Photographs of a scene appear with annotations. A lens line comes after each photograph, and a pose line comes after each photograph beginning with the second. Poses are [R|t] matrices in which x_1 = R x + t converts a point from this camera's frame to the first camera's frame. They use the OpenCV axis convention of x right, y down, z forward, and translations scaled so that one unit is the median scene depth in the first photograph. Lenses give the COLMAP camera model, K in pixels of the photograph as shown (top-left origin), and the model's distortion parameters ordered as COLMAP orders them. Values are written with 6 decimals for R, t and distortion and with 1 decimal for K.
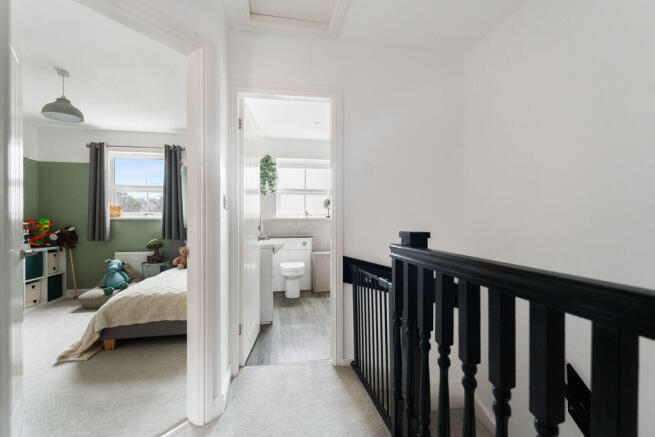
lens RADIAL K [[291.2, 0, 327.5], [0, 291.2, 218.5], [0, 0, 1]] dist [-0.000335, -0.000088]
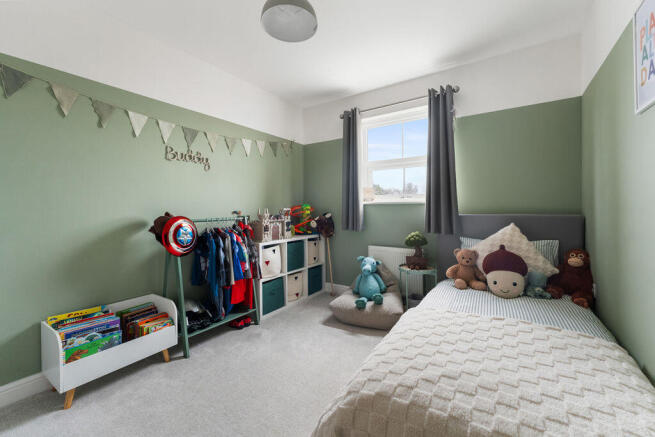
lens RADIAL K [[266.0, 0, 333.4], [0, 266.0, 211.6], [0, 0, 1]] dist [0.000253, 0.000161]
pose [[0.718447, 0.003403, -0.695573, -0.310707], [0.009389, 0.999849, 0.014589, 0.012822], [0.695518, -0.017012, 0.718307, 0.436487]]
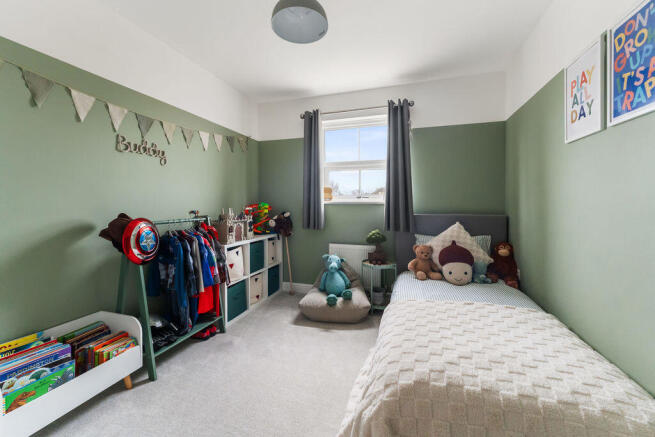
lens RADIAL K [[262.9, 0, 329.8], [0, 262.9, 209.1], [0, 0, 1]] dist [0.000265, 0.000042]
pose [[0.876840, 0.010116, -0.480676, -0.390222], [0.000562, 0.999756, 0.022066, 0.002409], [0.480782, -0.019619, 0.876621, 0.370565]]
